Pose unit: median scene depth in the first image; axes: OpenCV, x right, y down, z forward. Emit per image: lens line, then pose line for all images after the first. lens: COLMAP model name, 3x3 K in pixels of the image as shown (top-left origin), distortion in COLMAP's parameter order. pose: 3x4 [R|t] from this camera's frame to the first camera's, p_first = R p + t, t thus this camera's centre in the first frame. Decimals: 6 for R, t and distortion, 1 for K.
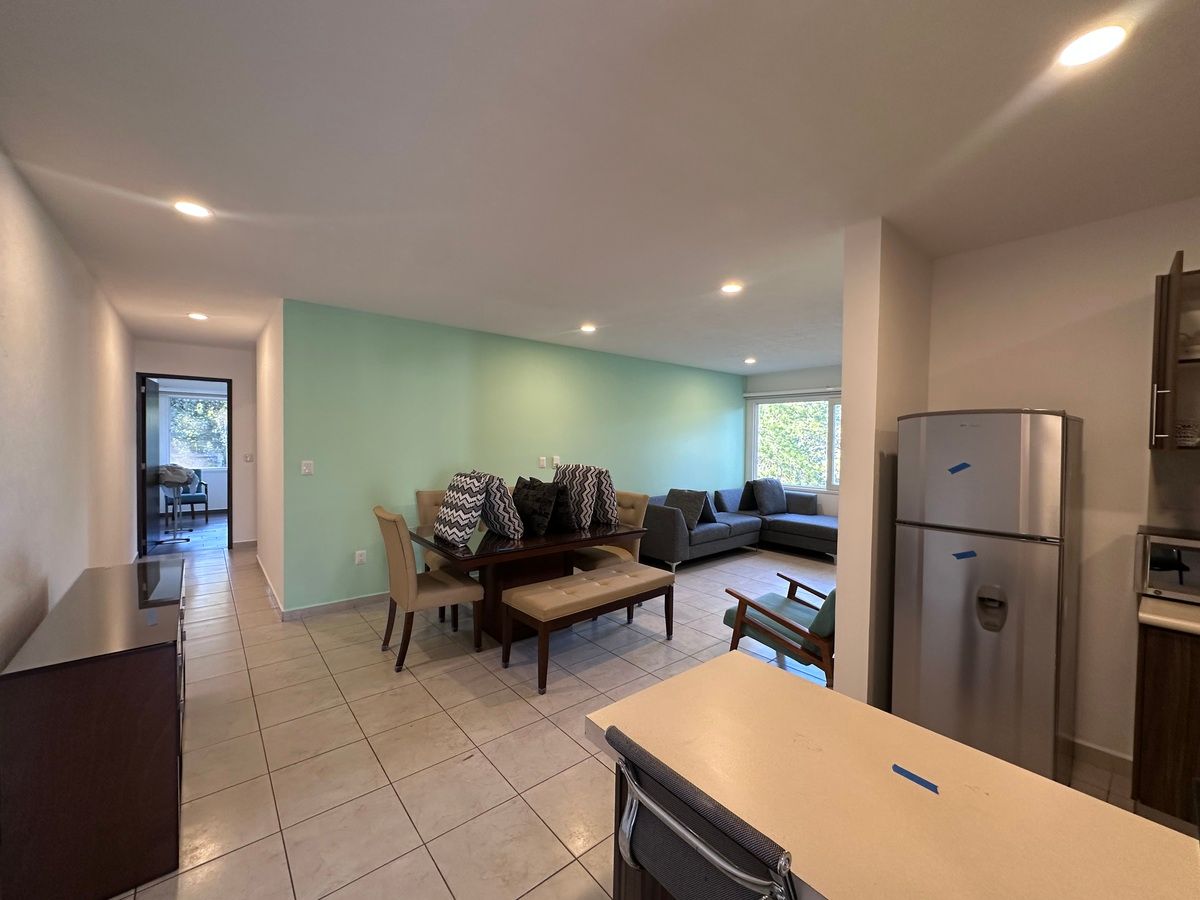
lens RADIAL K [[478.9, 0, 599.6], [0, 478.9, 448.9], [0, 0, 1]] dist [-0.006811, 0.000977]
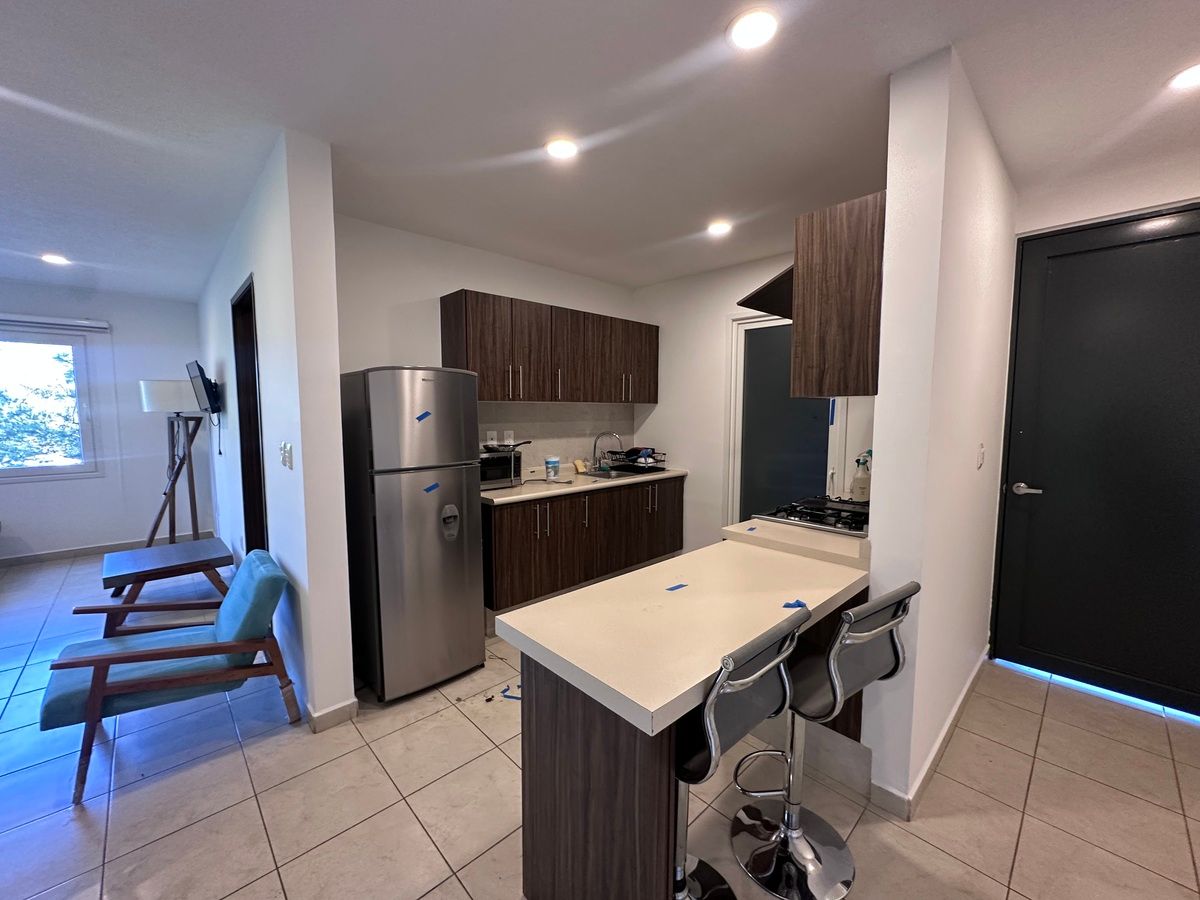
lens RADIAL K [[478.9, 0, 599.8], [0, 478.9, 451.1], [0, 0, 1]] dist [-0.006811, 0.000977]
pose [[-0.066327, -0.101560, 0.992616, -0.253775], [0.019102, 0.994495, 0.103029, 0.007357], [-0.997615, 0.025795, -0.064021, 0.361119]]
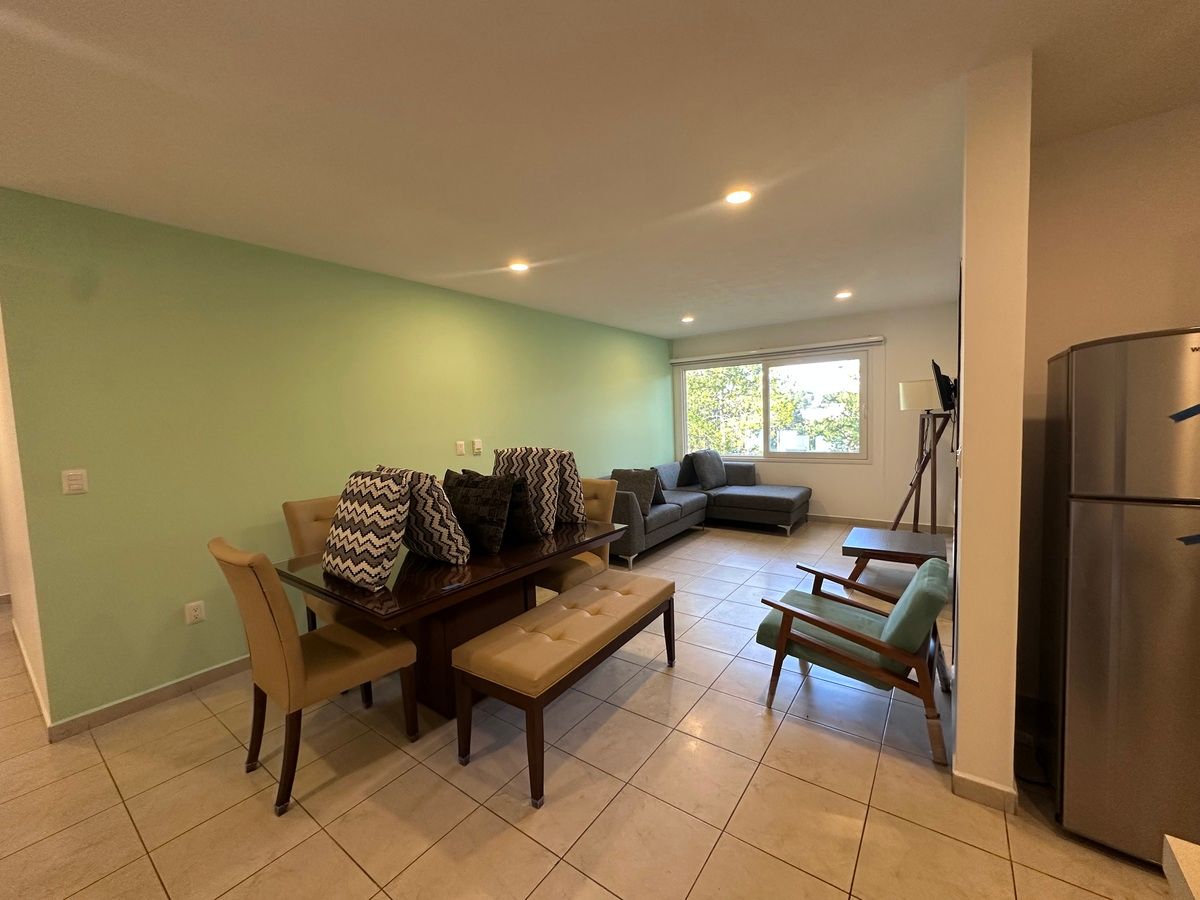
lens RADIAL K [[478.9, 0, 598.4], [0, 478.9, 449.8], [0, 0, 1]] dist [-0.006811, 0.000977]
pose [[0.969991, -0.066025, 0.234006, -0.128185], [0.055632, 0.997161, 0.050746, 0.006182], [-0.236692, -0.036205, 0.970910, 0.301475]]
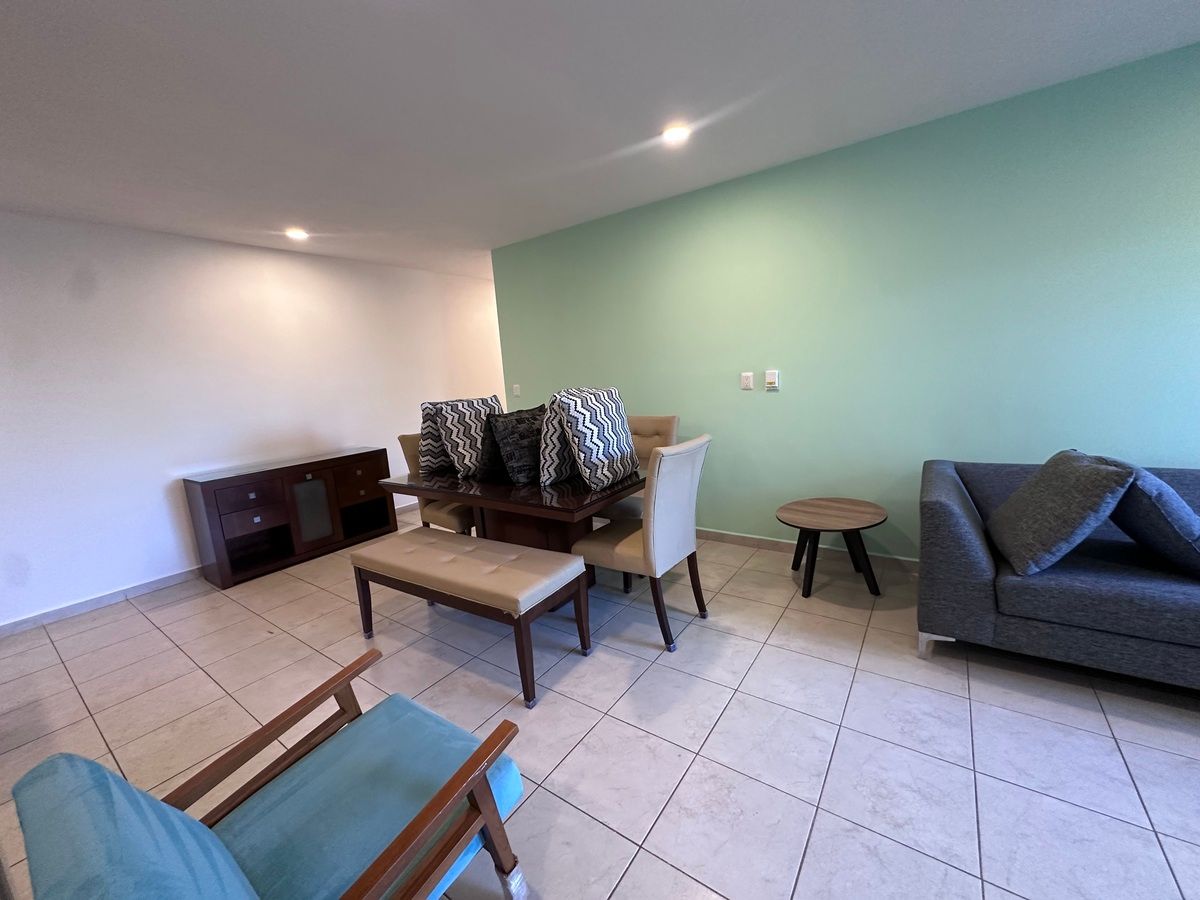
lens RADIAL K [[478.9, 0, 601.9], [0, 478.9, 449.4], [0, 0, 1]] dist [-0.006811, 0.000977]
pose [[0.253847, 0.122519, -0.959453, 0.678248], [0.047974, 0.989130, 0.139001, 0.031502], [0.966054, -0.081314, 0.245210, 0.994281]]
